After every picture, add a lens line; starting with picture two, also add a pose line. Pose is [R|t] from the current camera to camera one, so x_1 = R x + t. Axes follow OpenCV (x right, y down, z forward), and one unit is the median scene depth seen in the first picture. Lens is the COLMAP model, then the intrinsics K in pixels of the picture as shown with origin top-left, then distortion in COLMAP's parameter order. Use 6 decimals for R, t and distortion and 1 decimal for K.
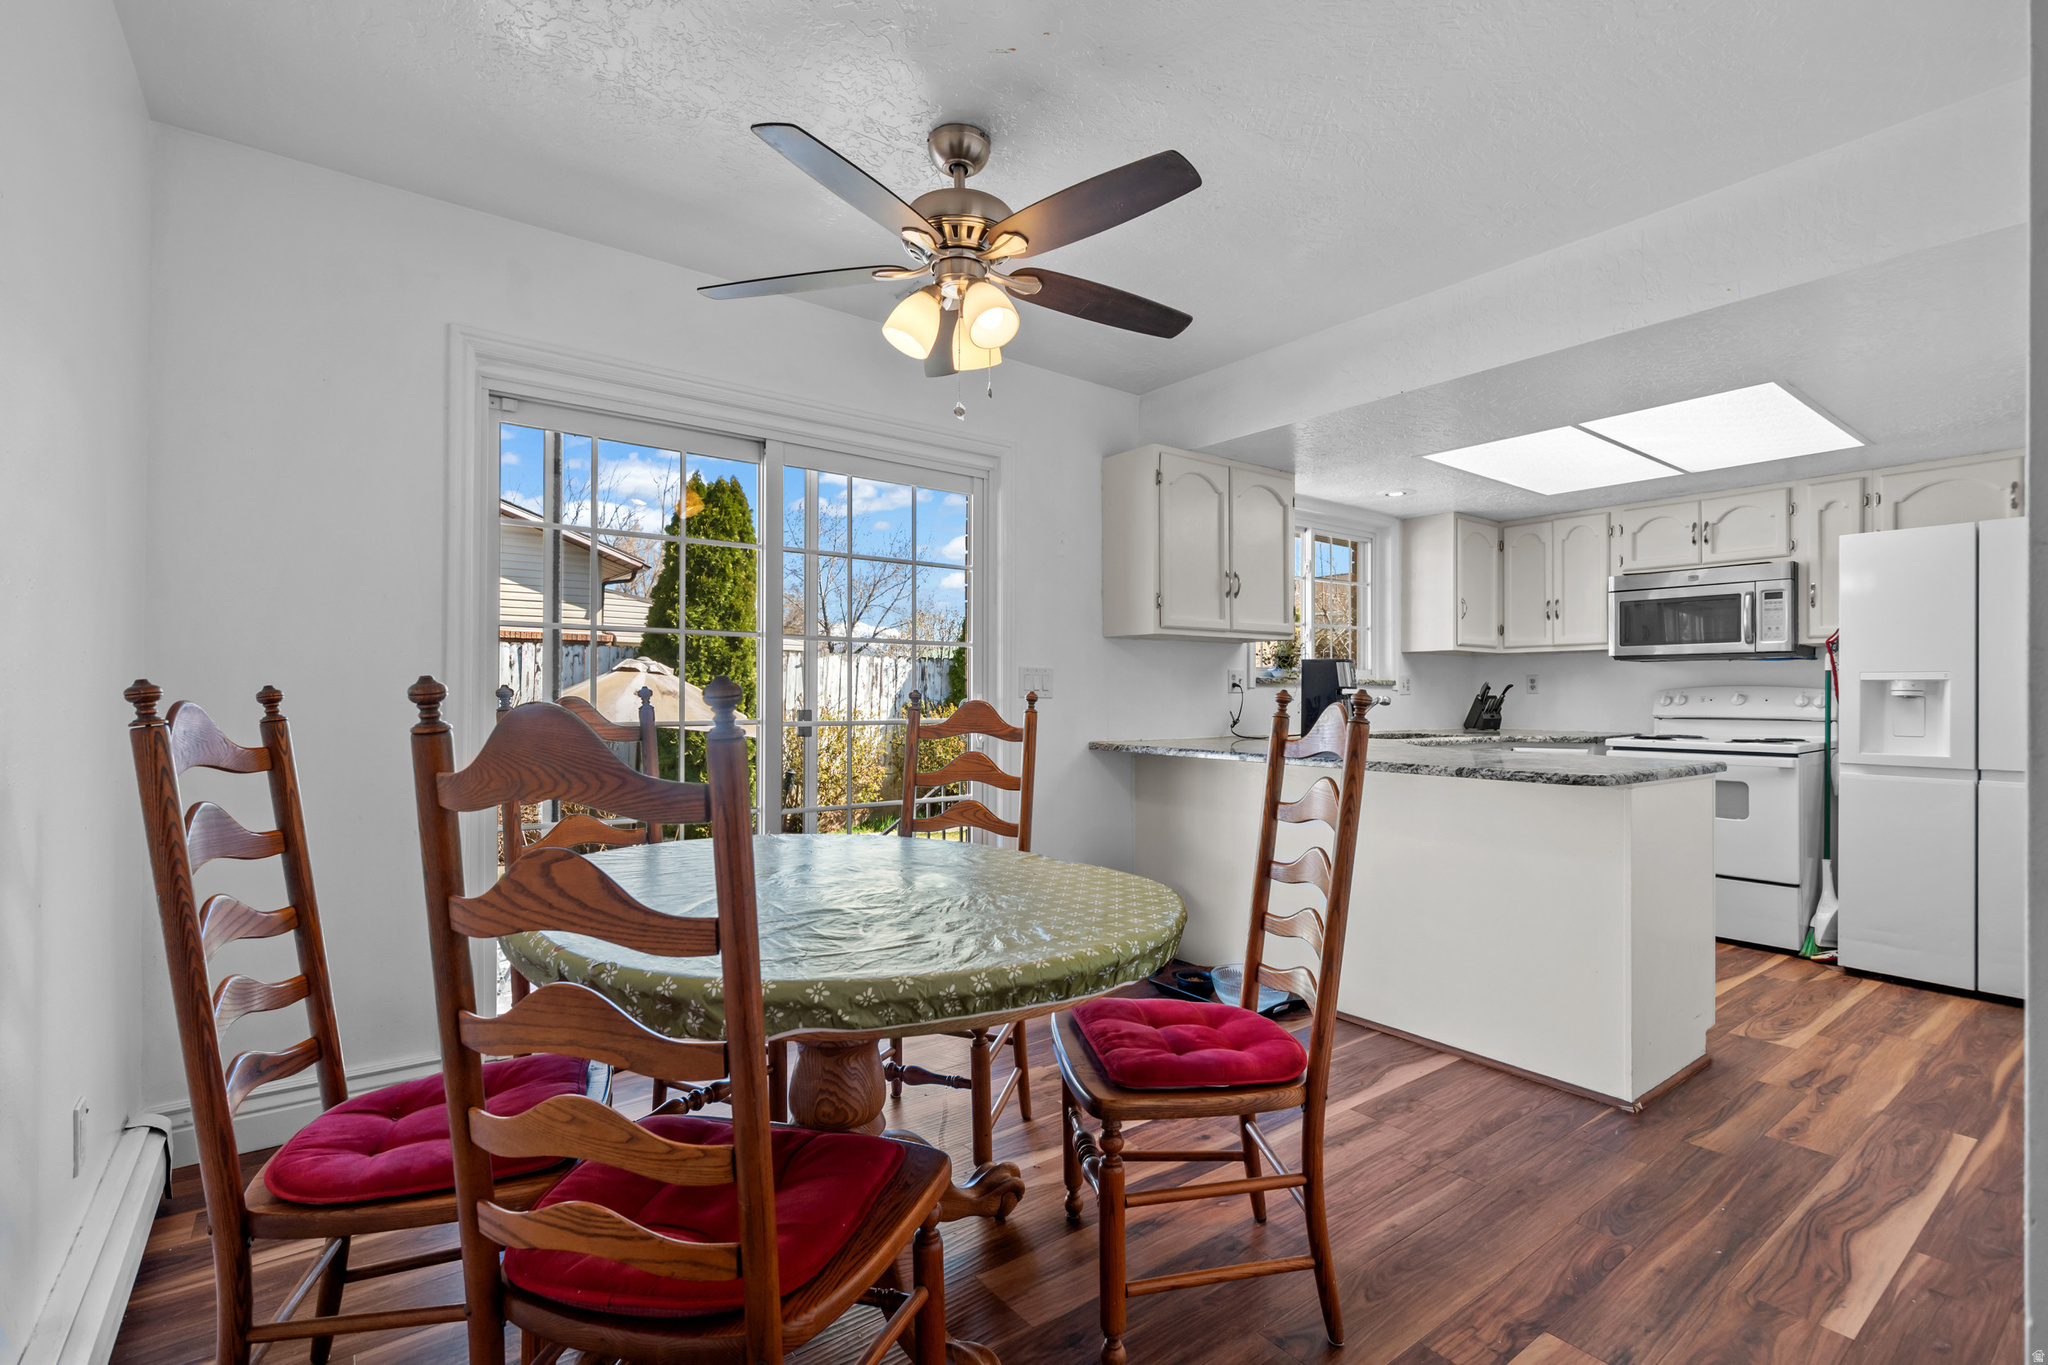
lens RADIAL K [[928.4, 0, 1024.1], [0, 928.4, 689.8], [0, 0, 1]] dist [-0.000544, 0.000078]
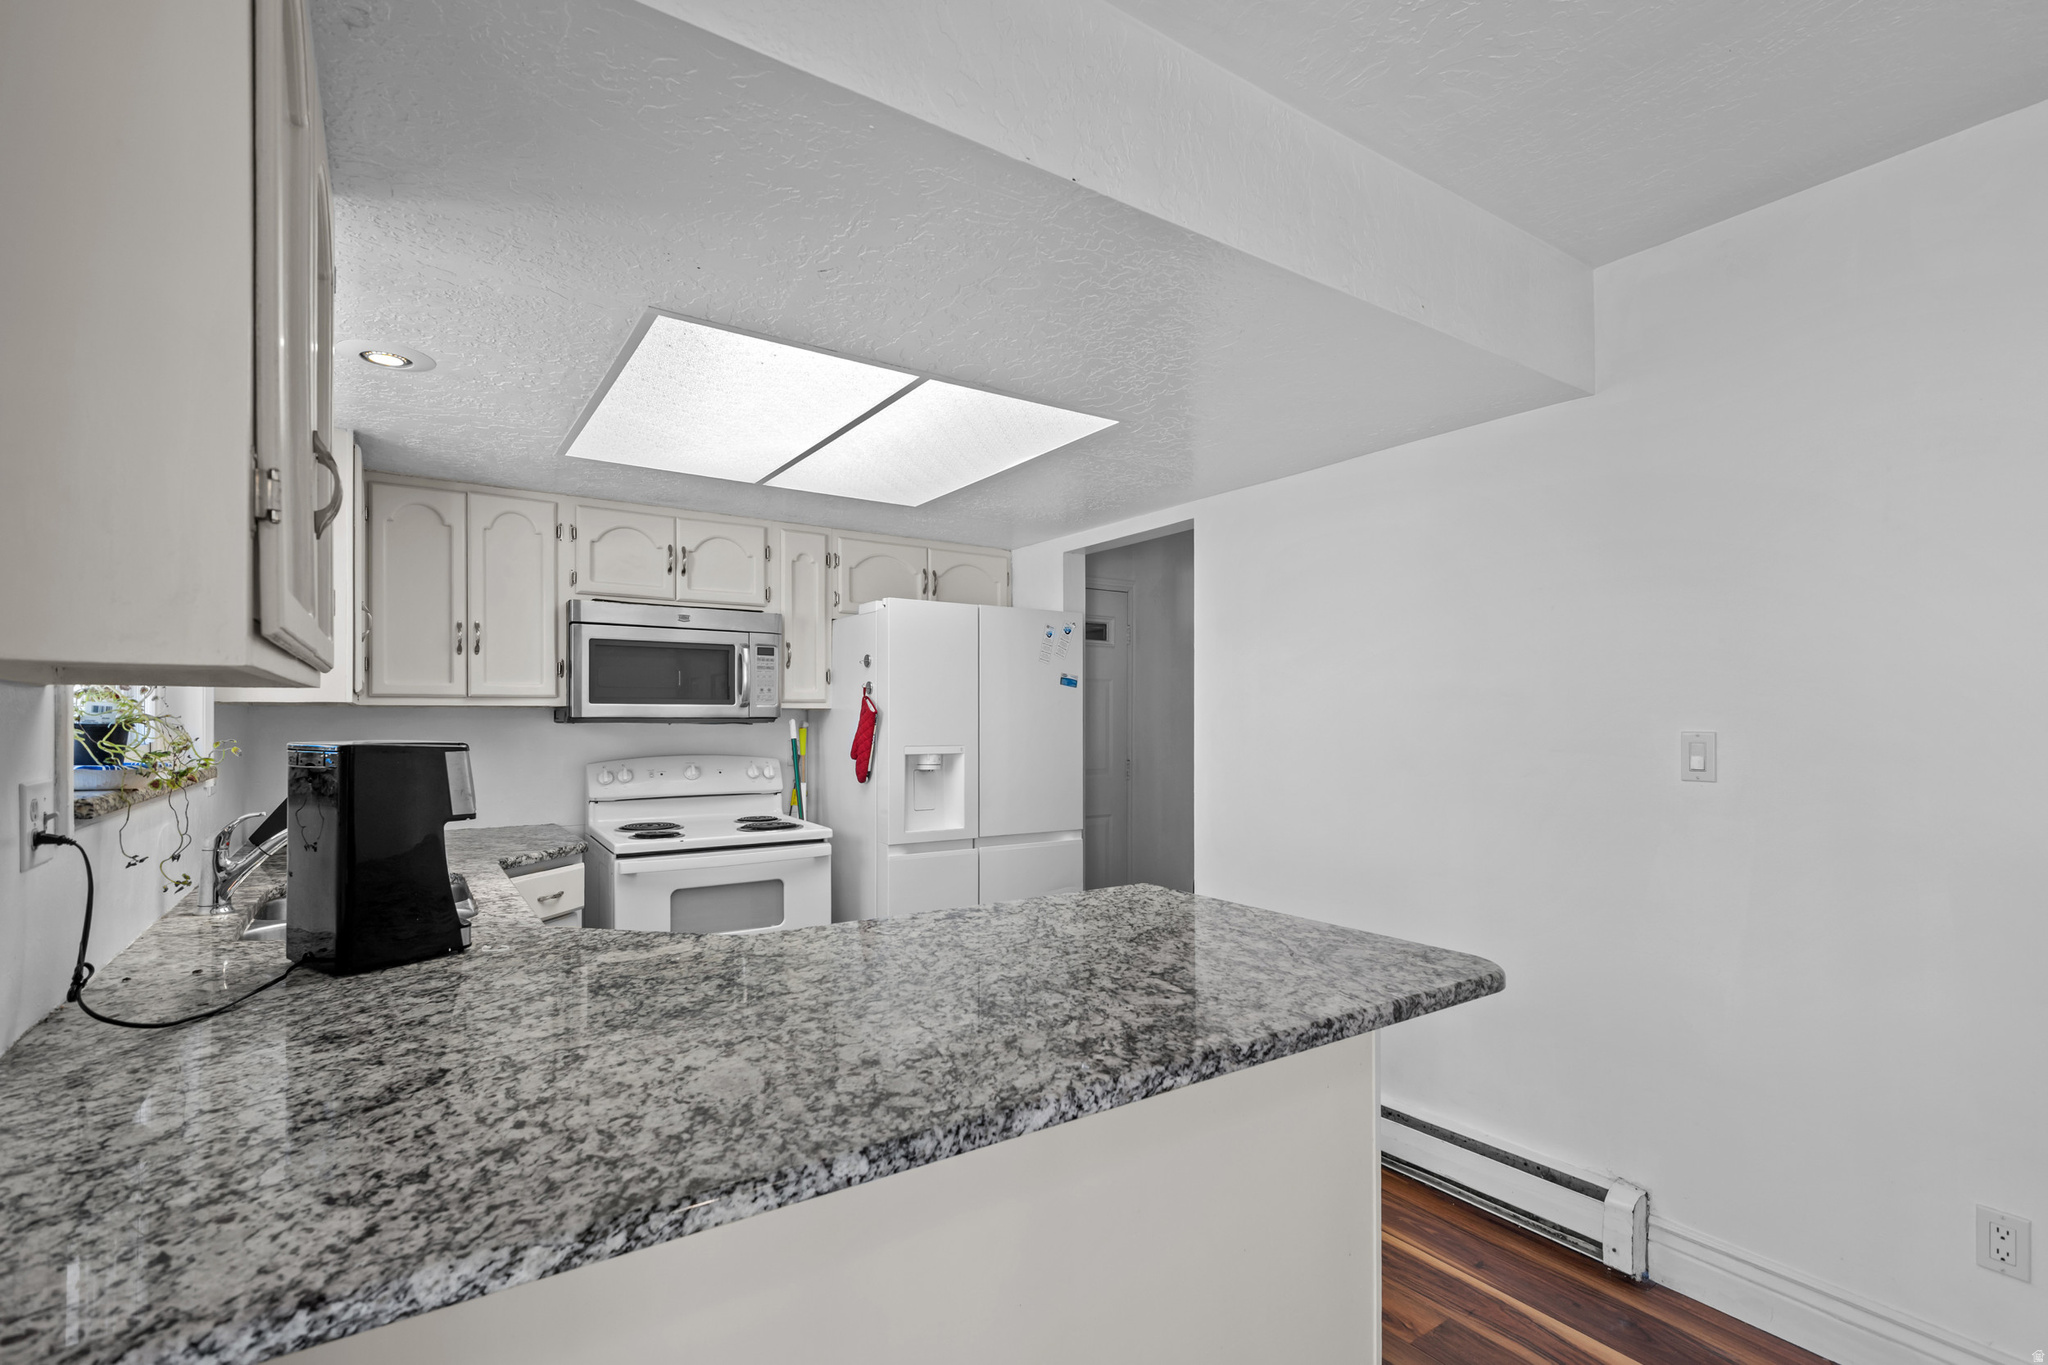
lens RADIAL K [[930.4, 0, 1030.3], [0, 930.4, 720.6], [0, 0, 1]] dist [0.000857, 0.000043]
pose [[0.048498, -0.006891, 0.998799, -0.031775], [-0.004684, 0.999964, 0.007127, -0.045380], [-0.998812, -0.005024, 0.048464, 0.715566]]
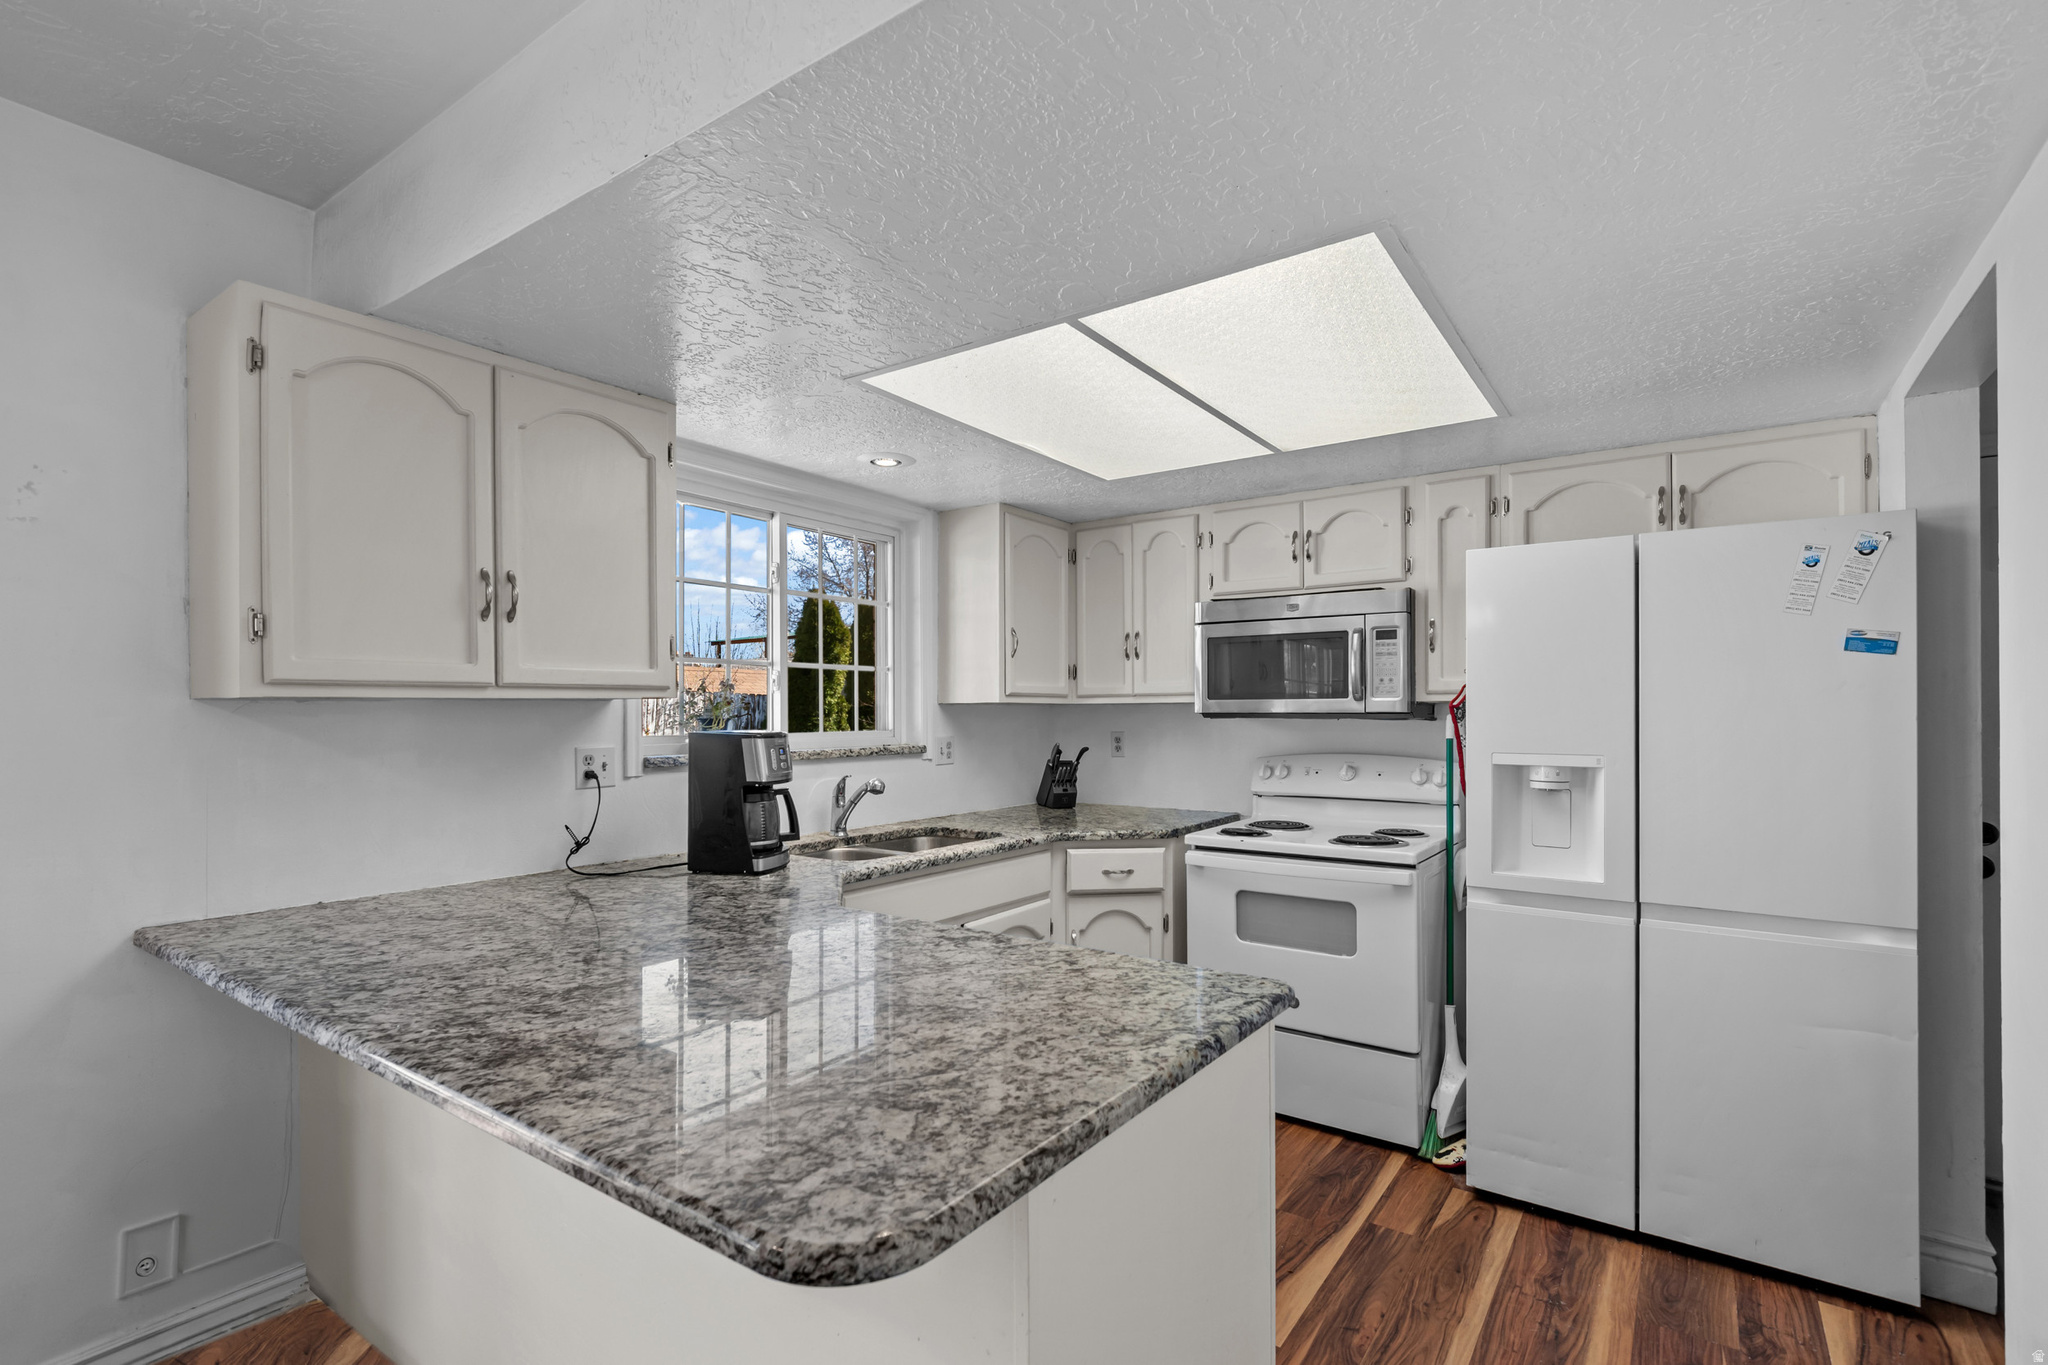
lens RADIAL K [[951.7, 0, 1020.0], [0, 951.7, 709.2], [0, 0, 1]] dist [0.025097, -0.026421]
pose [[0.954582, -0.004531, 0.297913, 0.315440], [0.004128, 0.999990, 0.001983, -0.046408], [-0.297919, -0.000663, 0.954591, 0.377833]]
